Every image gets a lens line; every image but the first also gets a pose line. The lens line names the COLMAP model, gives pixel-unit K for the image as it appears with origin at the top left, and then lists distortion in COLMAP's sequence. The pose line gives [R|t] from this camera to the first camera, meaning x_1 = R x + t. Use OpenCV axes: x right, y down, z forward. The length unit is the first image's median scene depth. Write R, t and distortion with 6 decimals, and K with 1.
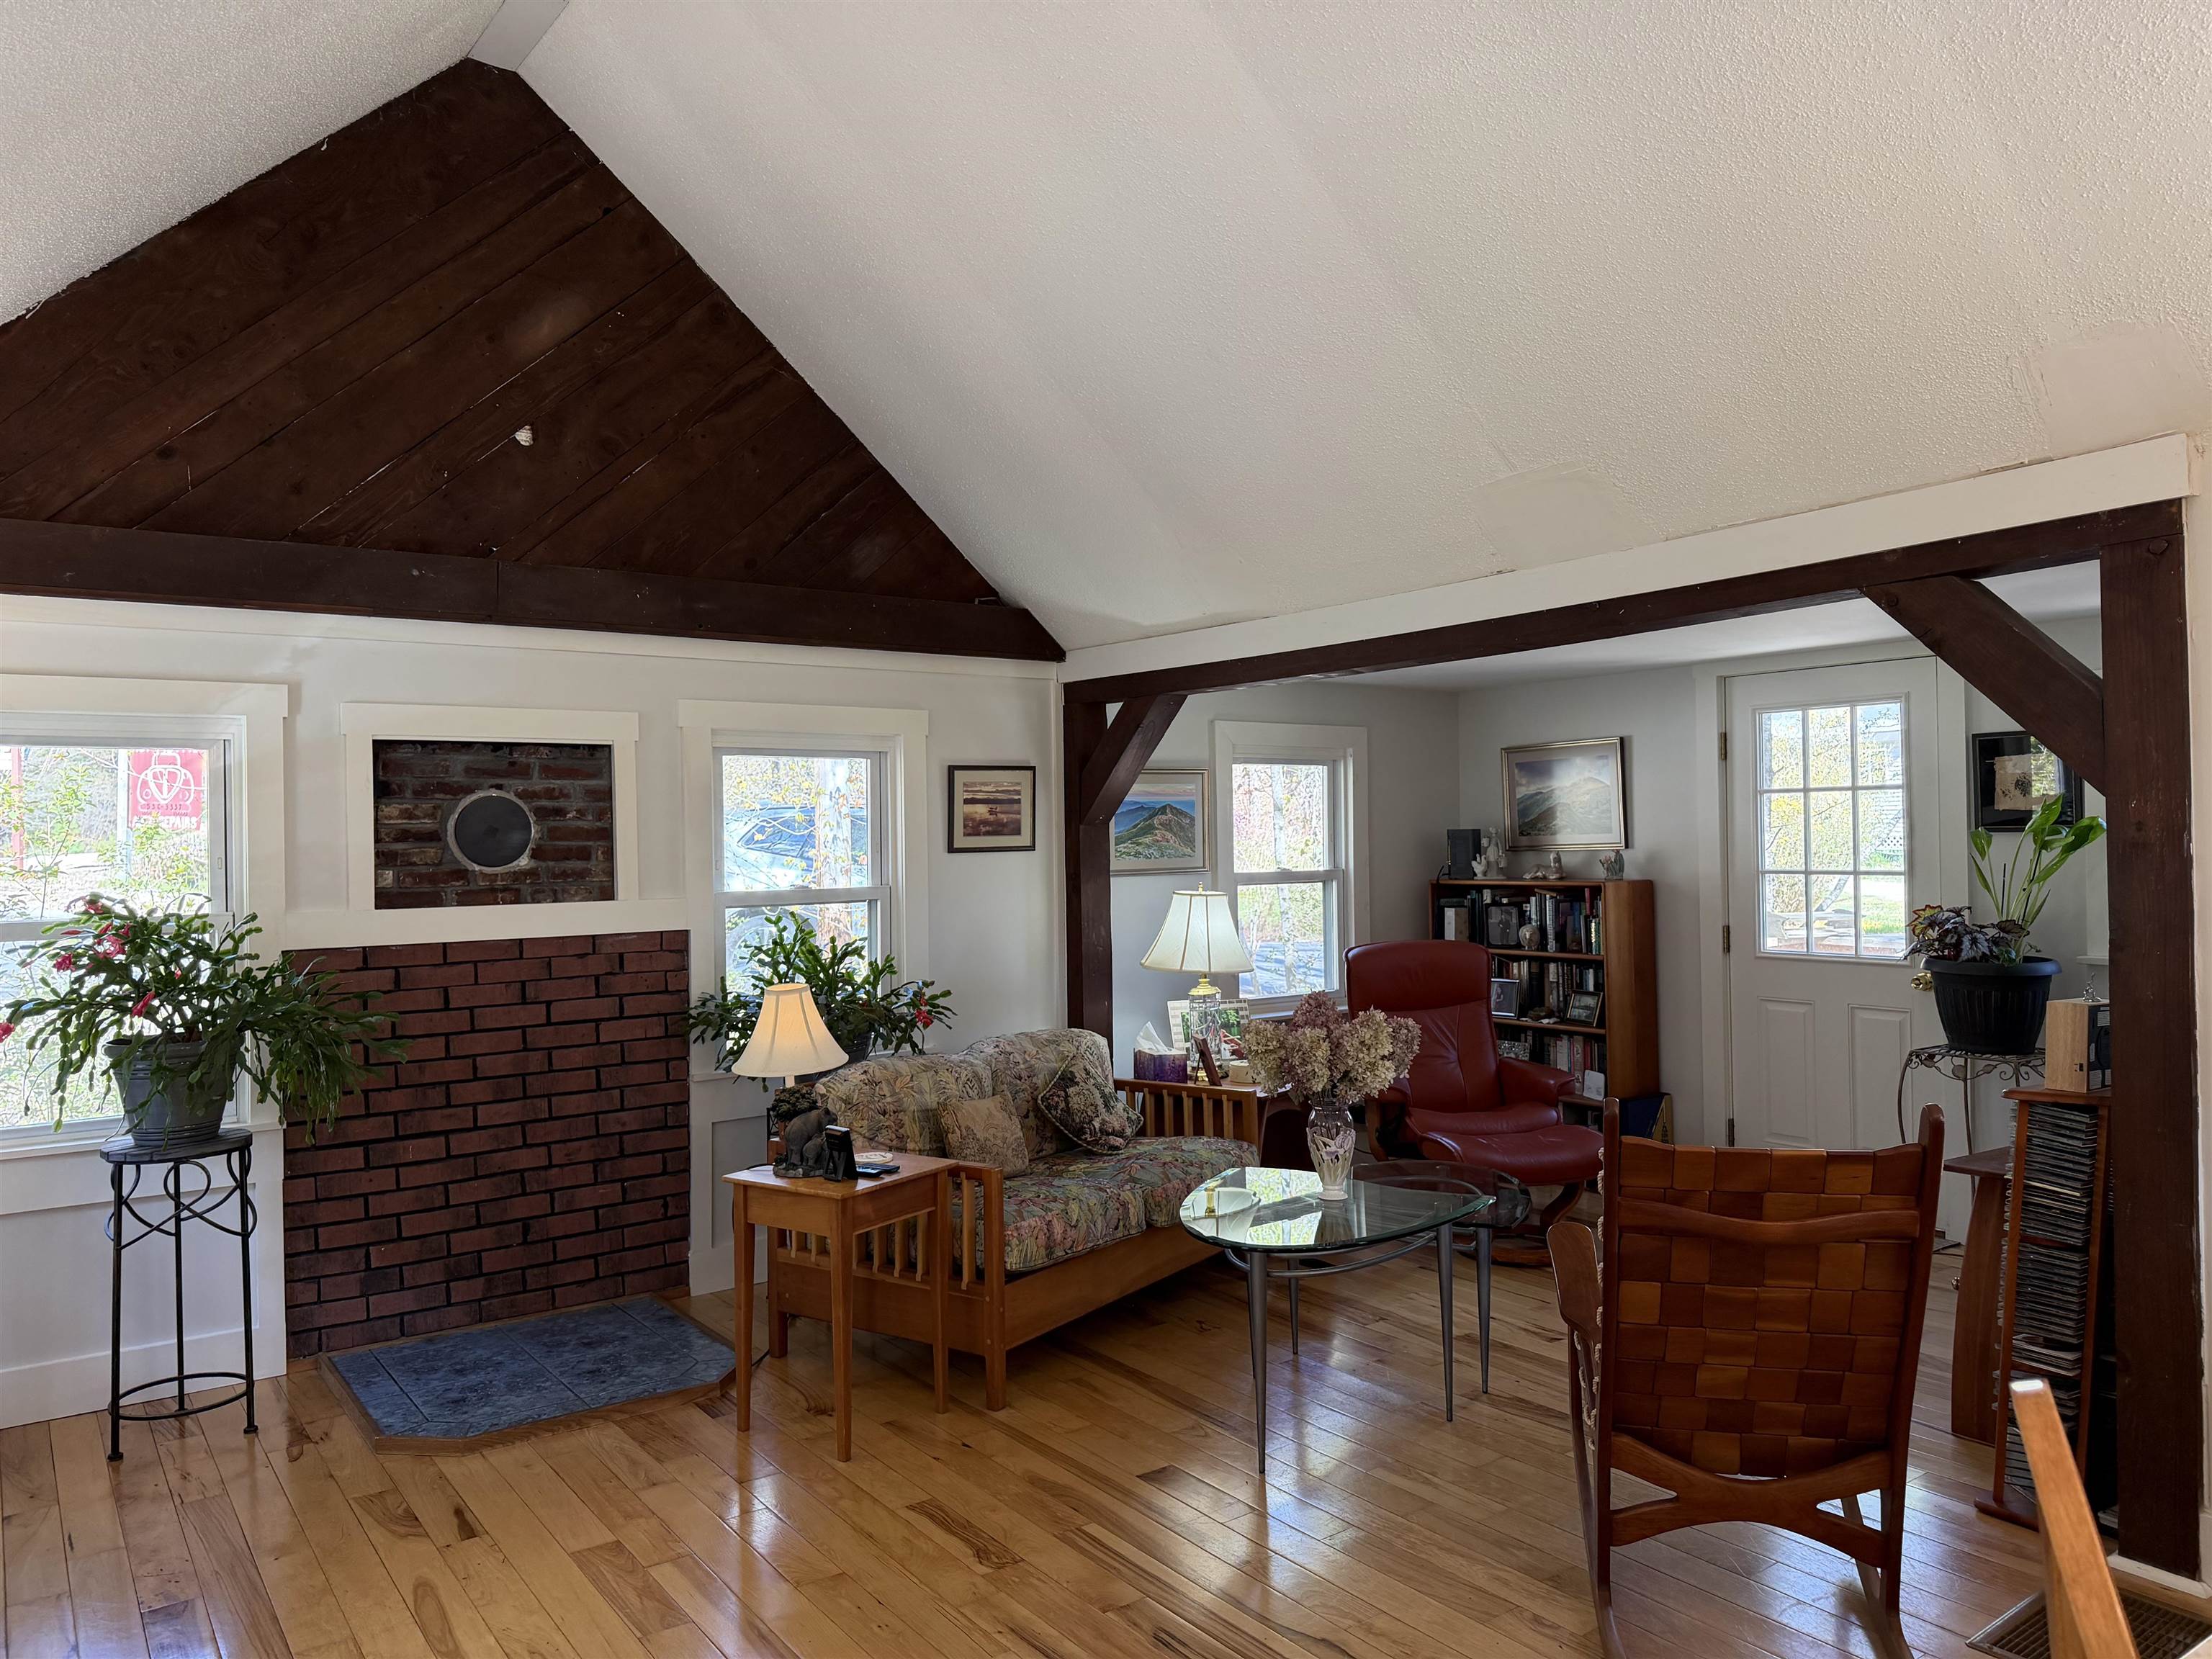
lens RADIAL K [[1542.7, 0, 1137.6], [0, 1542.7, 798.5], [0, 0, 1]] dist [0.052562, -0.051655]
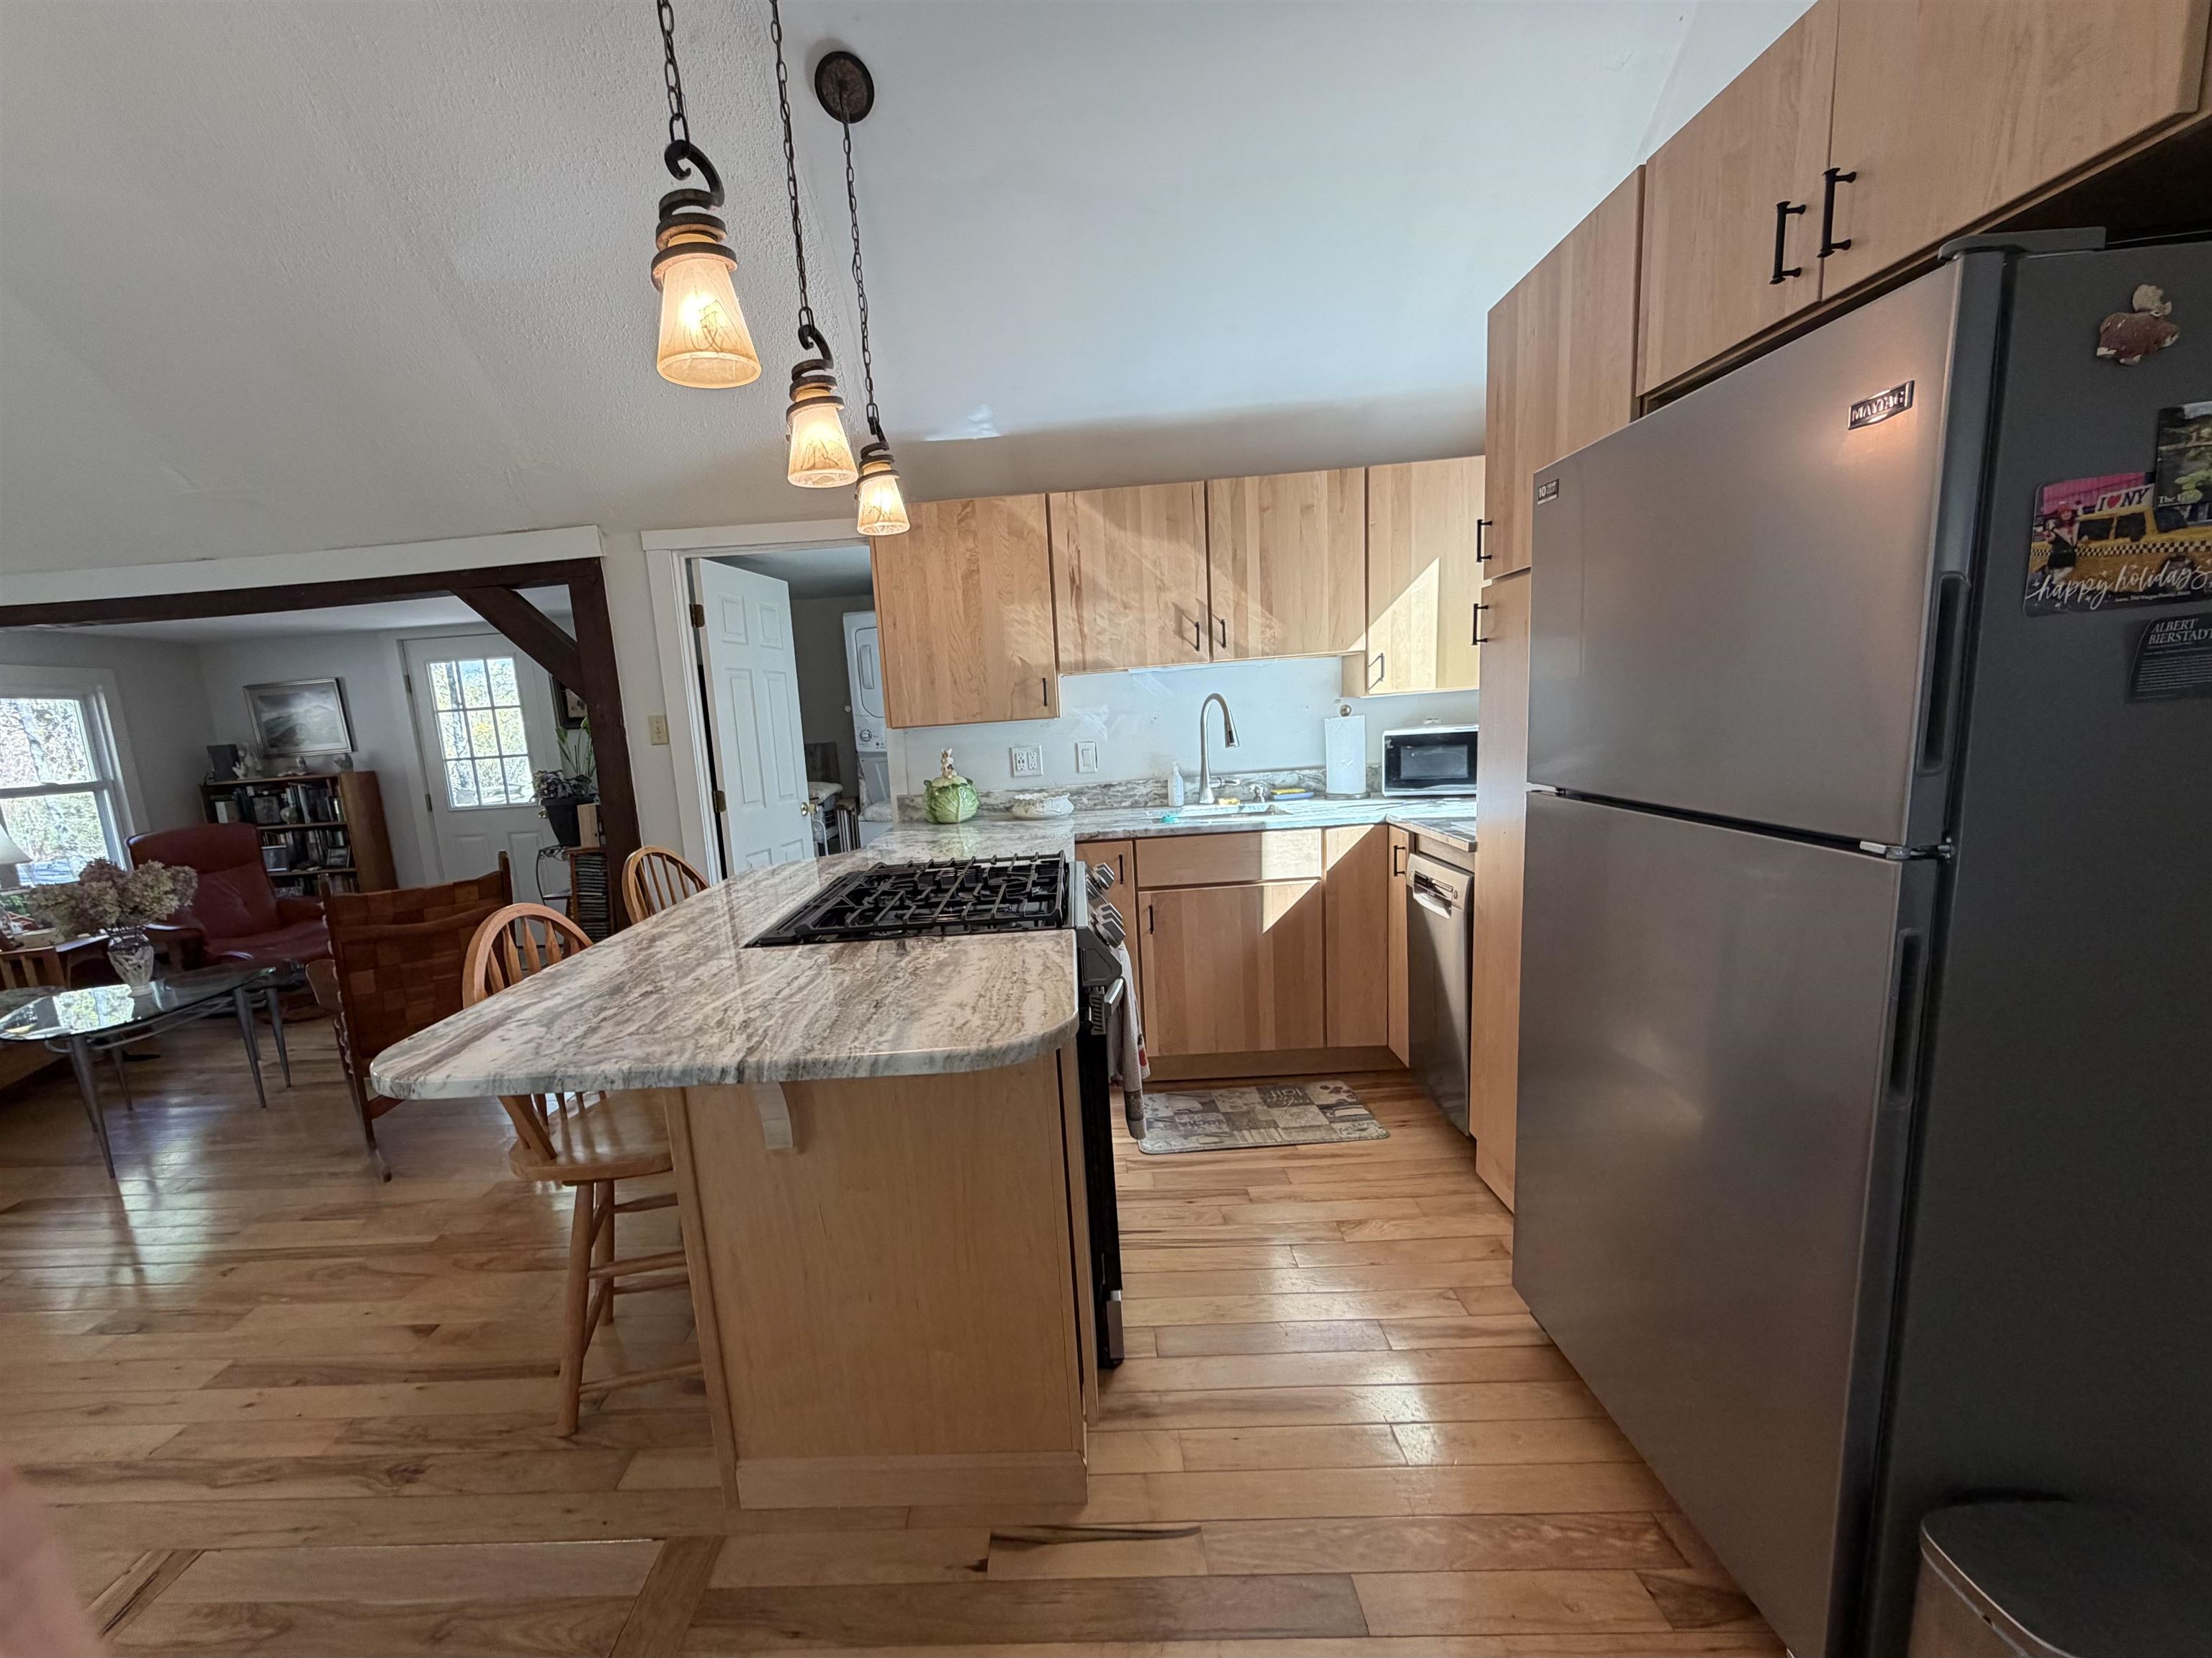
lens RADIAL K [[936.3, 0, 1003.2], [0, 936.3, 892.7], [0, 0, 1]] dist [-0.002788, -0.000611]
pose [[0.634497, -0.167021, 0.754664, -0.004078], [0.027723, 0.980663, 0.193730, 0.009584], [-0.772428, -0.101999, 0.626858, -0.145267]]
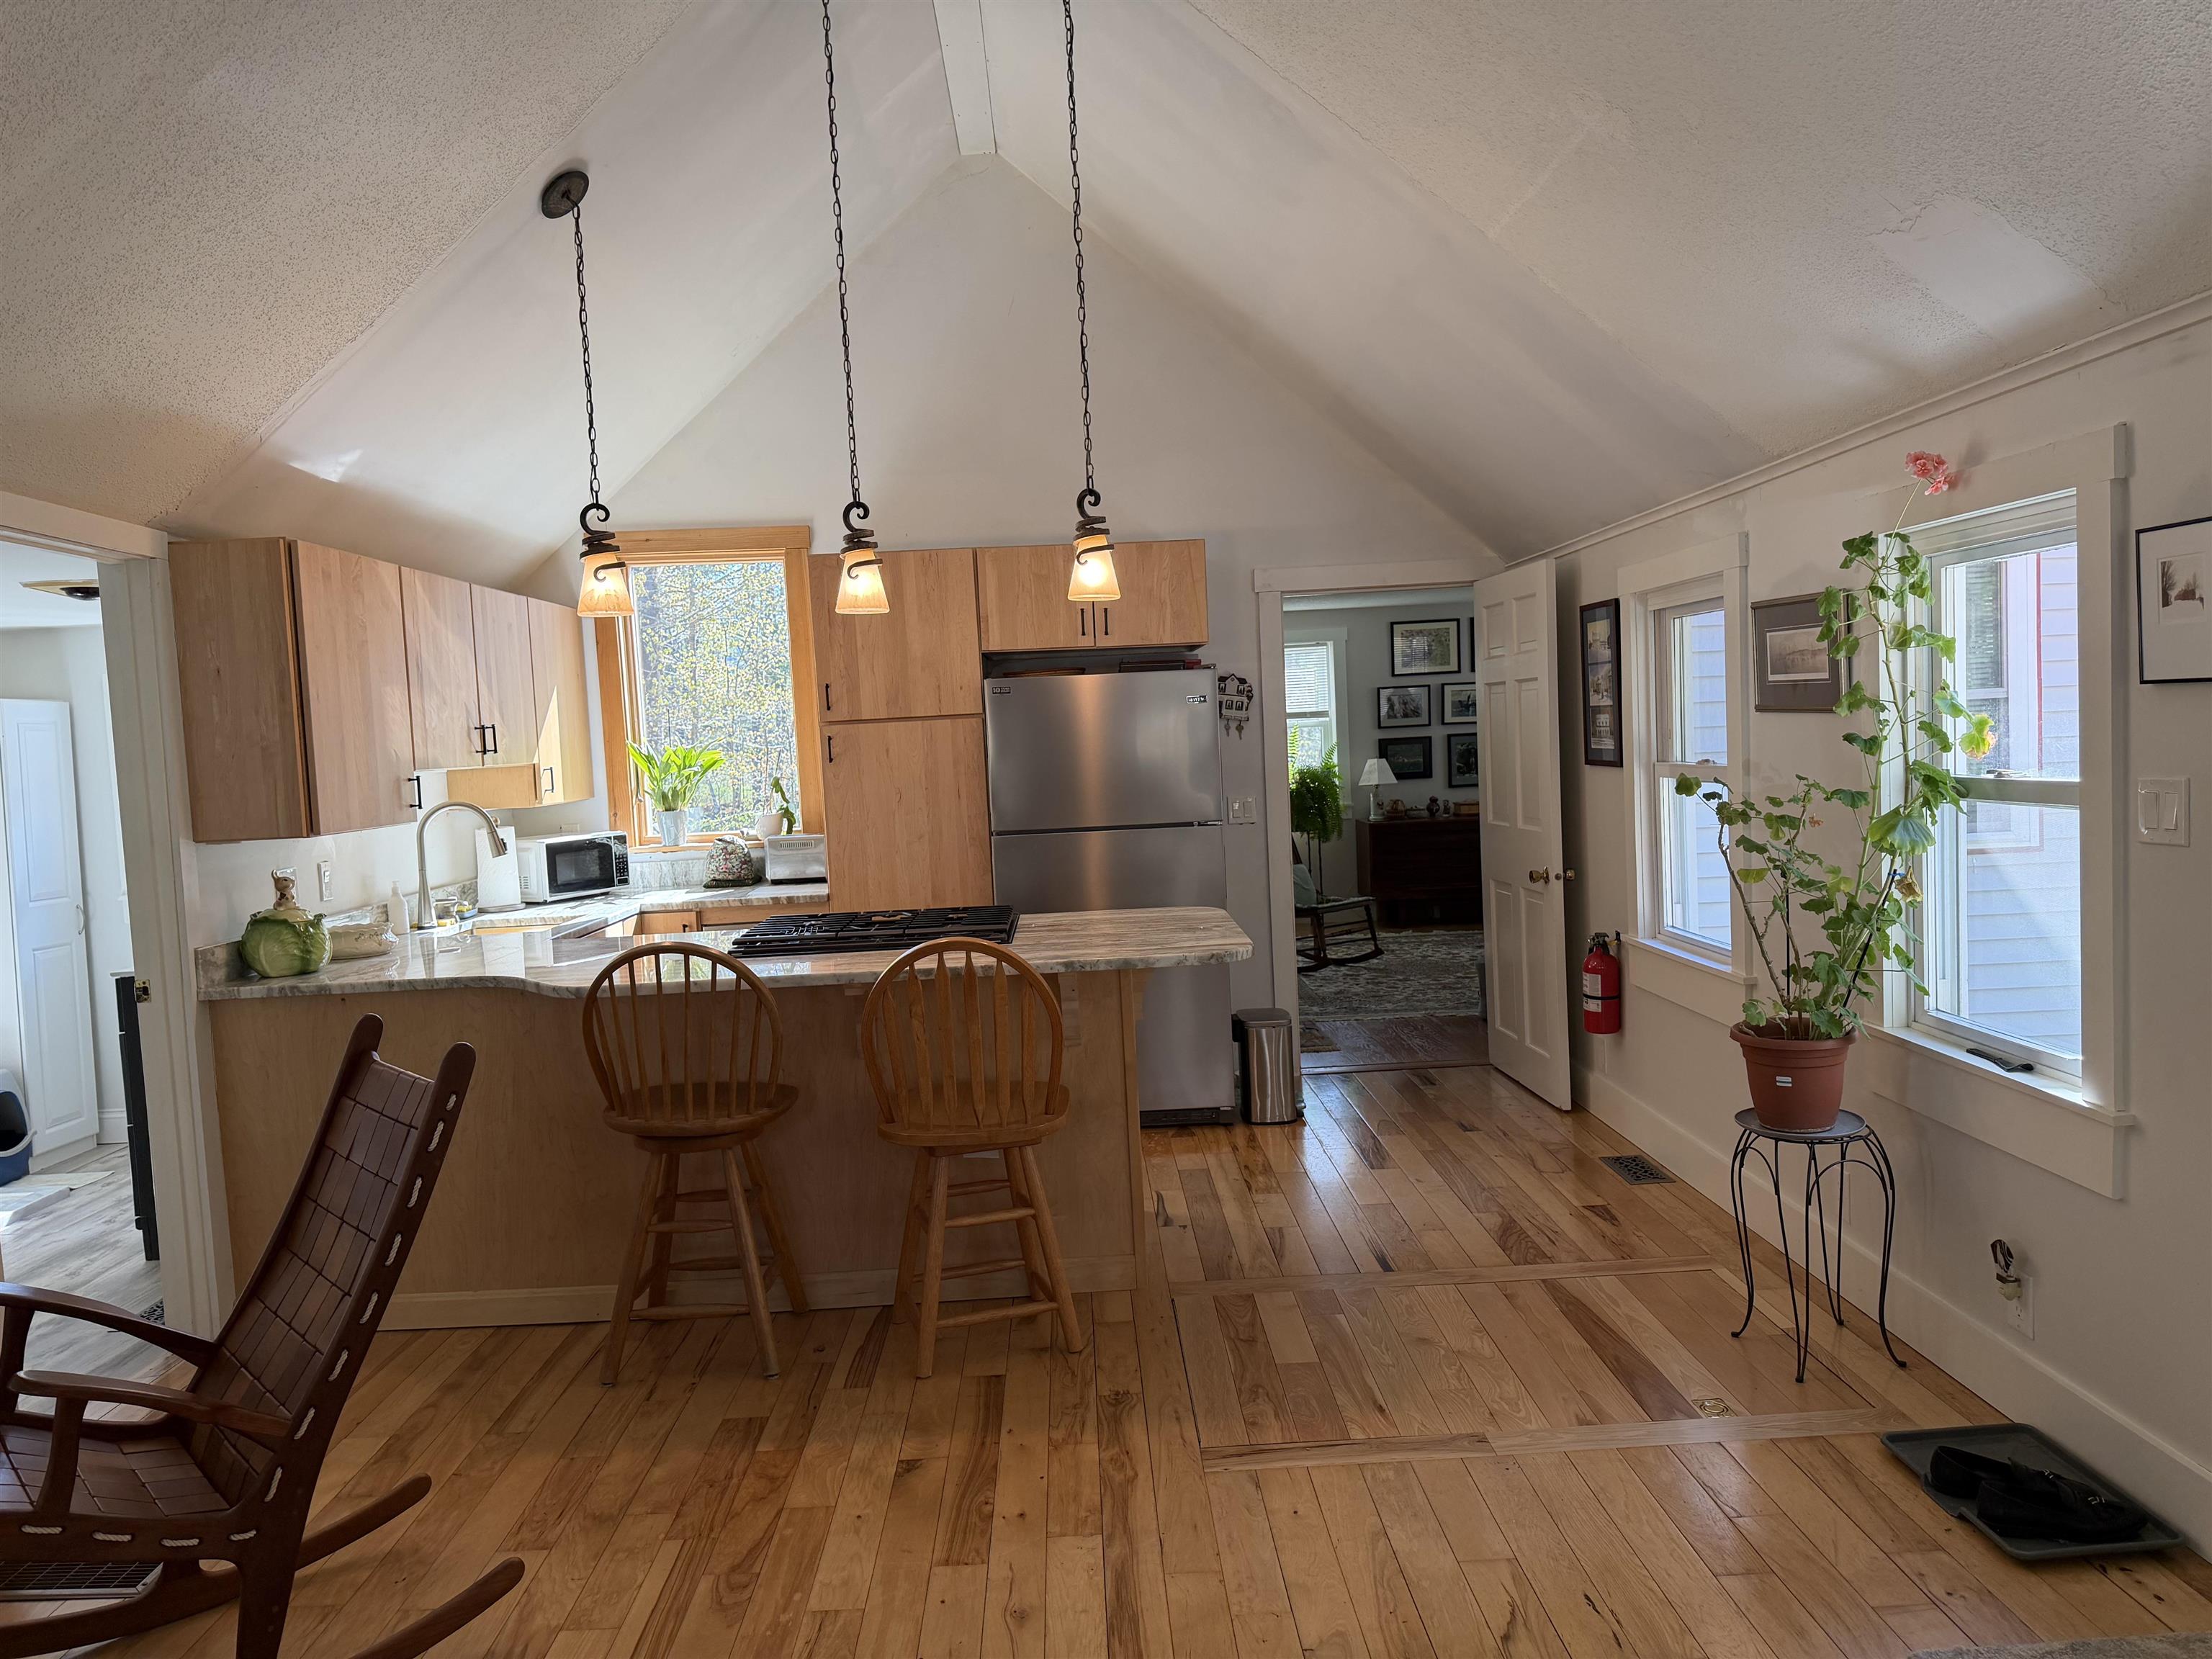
lens RADIAL K [[1542.7, 0, 1098.2], [0, 1542.7, 824.9], [0, 0, 1]] dist [0.052562, -0.051655]
pose [[-0.809079, 0.027044, 0.587077, -0.329848], [0.046905, 0.998726, 0.018636, 0.021747], [-0.585825, 0.042614, -0.809317, 0.806752]]
